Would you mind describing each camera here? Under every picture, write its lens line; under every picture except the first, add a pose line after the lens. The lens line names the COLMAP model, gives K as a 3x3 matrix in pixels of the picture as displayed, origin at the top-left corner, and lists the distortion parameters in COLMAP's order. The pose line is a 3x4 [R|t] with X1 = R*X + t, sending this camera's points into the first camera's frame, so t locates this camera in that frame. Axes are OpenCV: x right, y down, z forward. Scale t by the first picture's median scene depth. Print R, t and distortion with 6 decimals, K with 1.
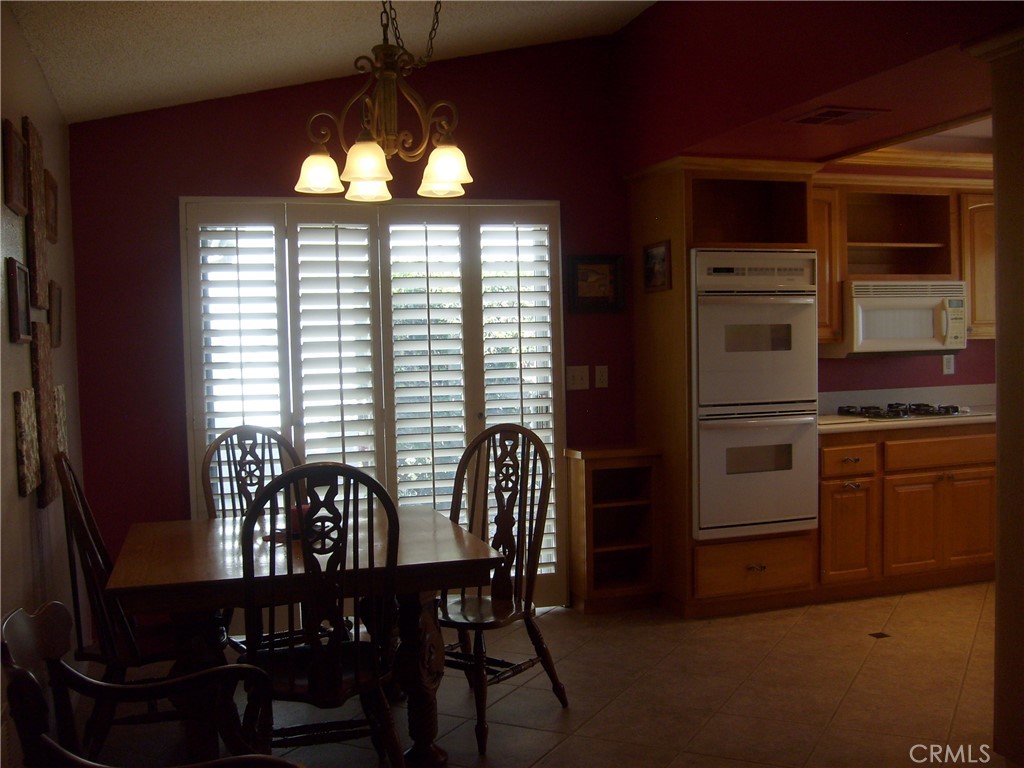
lens RADIAL K [[1081.1, 0, 512.0], [0, 1081.1, 384.0], [0, 0, 1]] dist [-0.142496, 0.143762]
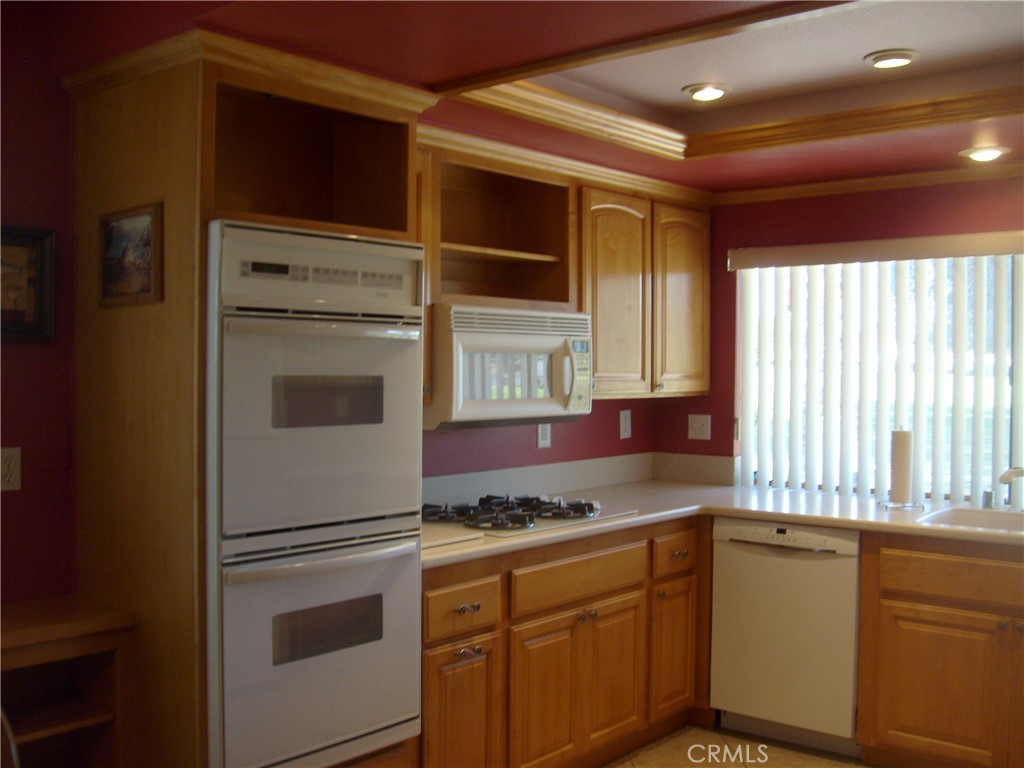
lens RADIAL K [[1081.1, 0, 512.0], [0, 1081.1, 384.0], [0, 0, 1]] dist [-0.142496, 0.143762]
pose [[0.849311, 0.017794, 0.527593, 0.025024], [-0.000244, 0.999445, -0.033315, -0.032524], [-0.527893, 0.028166, 0.848844, 0.486795]]
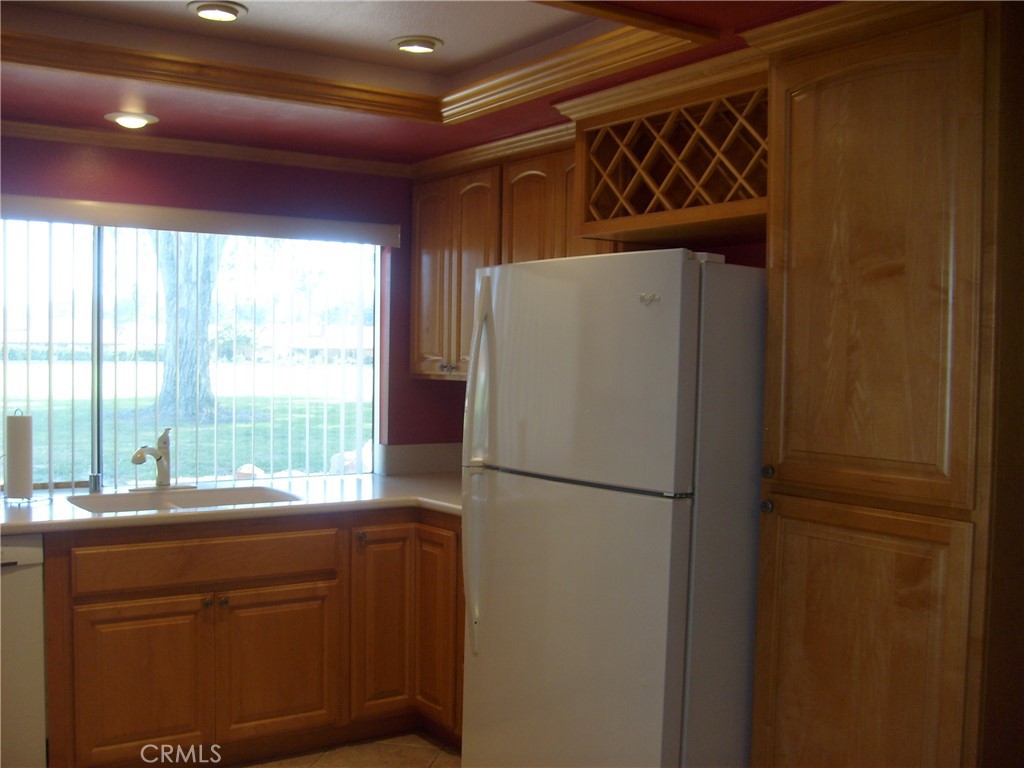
lens RADIAL K [[1081.1, 0, 512.0], [0, 1081.1, 384.0], [0, 0, 1]] dist [-0.142496, 0.143762]
pose [[-0.286903, -0.012190, 0.957882, -0.135723], [0.027947, 0.999387, 0.021088, -0.065533], [-0.957552, 0.032820, -0.286386, 1.262301]]
